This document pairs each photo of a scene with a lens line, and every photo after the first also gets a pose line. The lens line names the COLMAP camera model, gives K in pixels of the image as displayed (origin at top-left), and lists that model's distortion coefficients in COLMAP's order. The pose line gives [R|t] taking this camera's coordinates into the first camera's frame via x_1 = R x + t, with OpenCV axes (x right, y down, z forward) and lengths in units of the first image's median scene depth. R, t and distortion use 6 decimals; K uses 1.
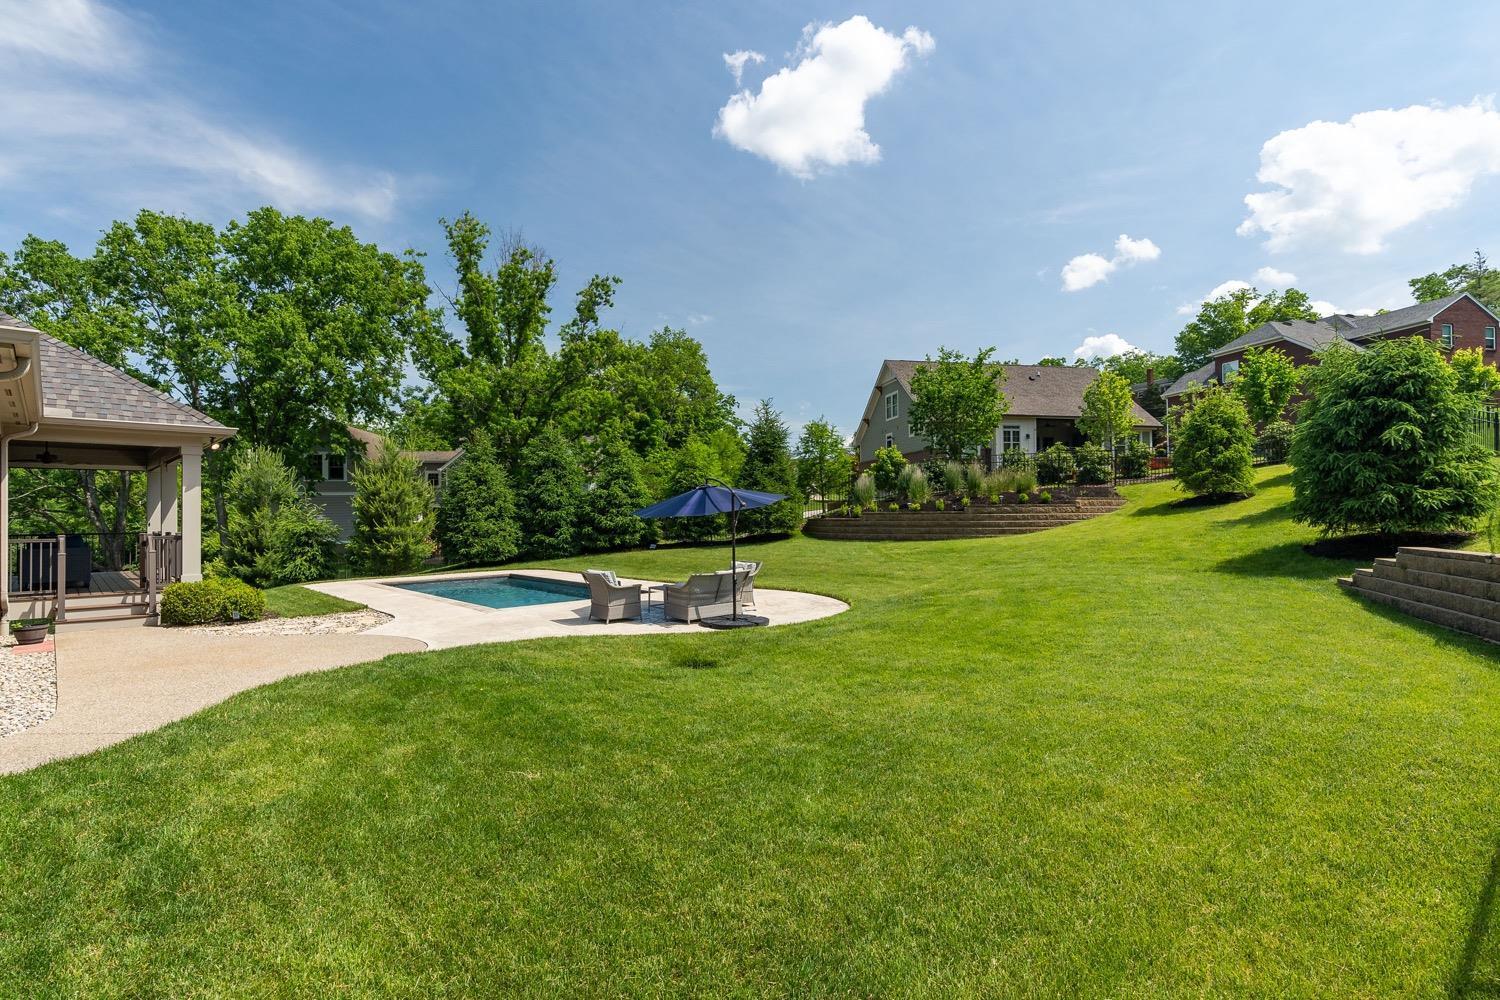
lens RADIAL K [[733.4, 0, 749.9], [0, 733.4, 497.1], [0, 0, 1]] dist [0.001256, 0.000982]
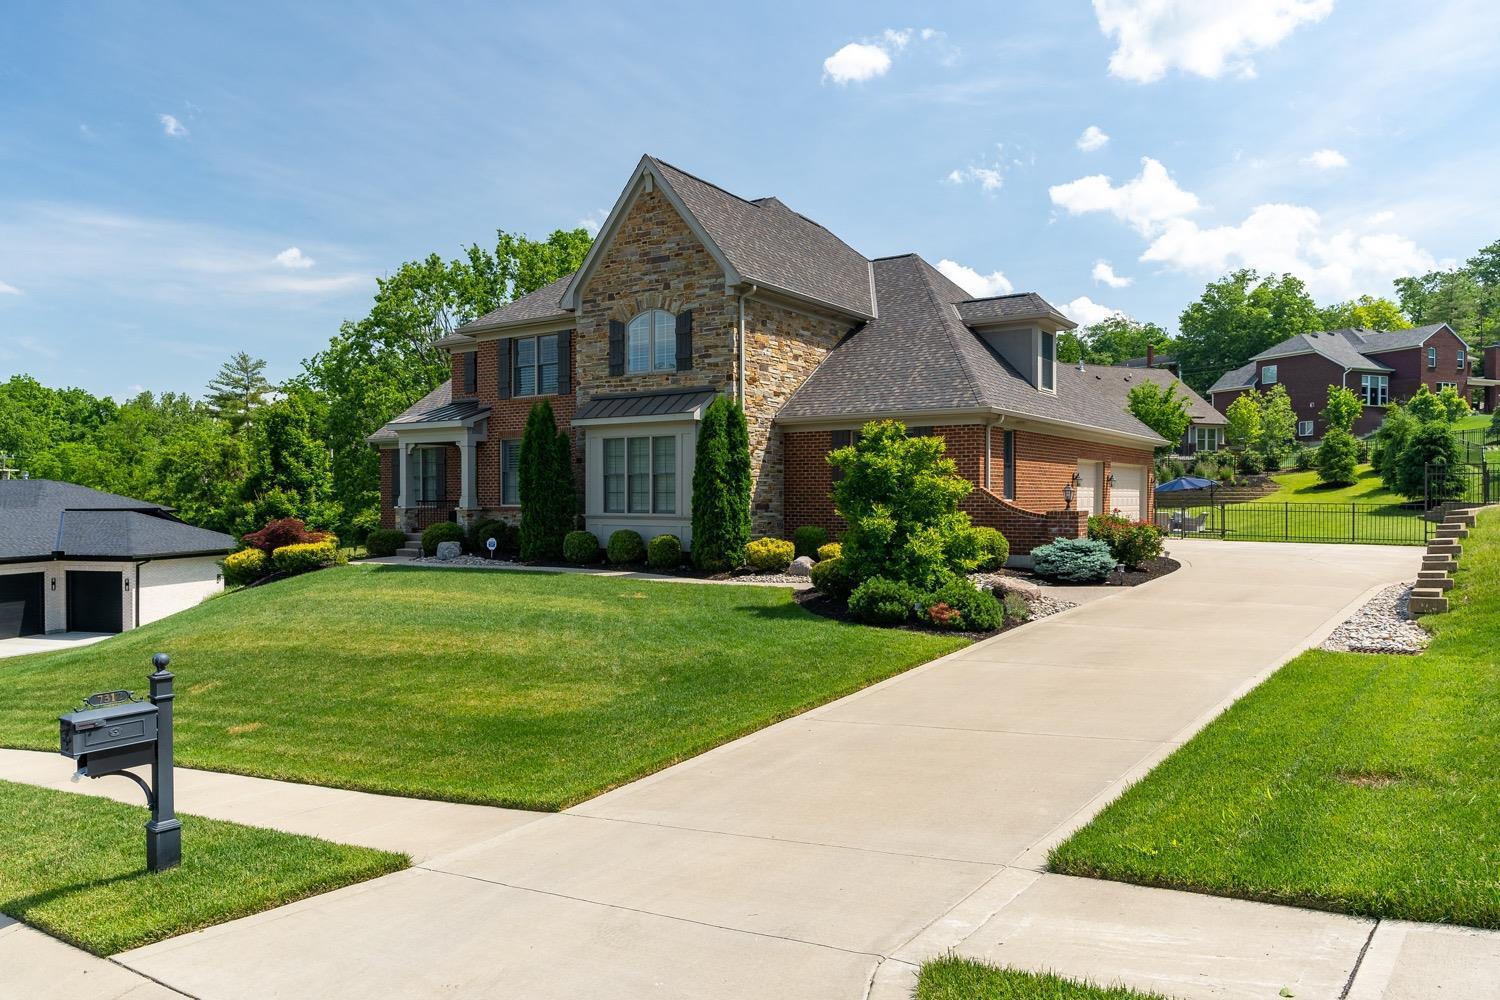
lens RADIAL K [[984.2, 0, 749.8], [0, 984.2, 502.0], [0, 0, 1]] dist [-0.007922, -0.004938]
pose [[0.985521, 0.003537, 0.169519, -0.800685], [-0.008040, 0.999633, 0.025884, -0.003805], [-0.169365, -0.026872, 0.985187, -0.762439]]
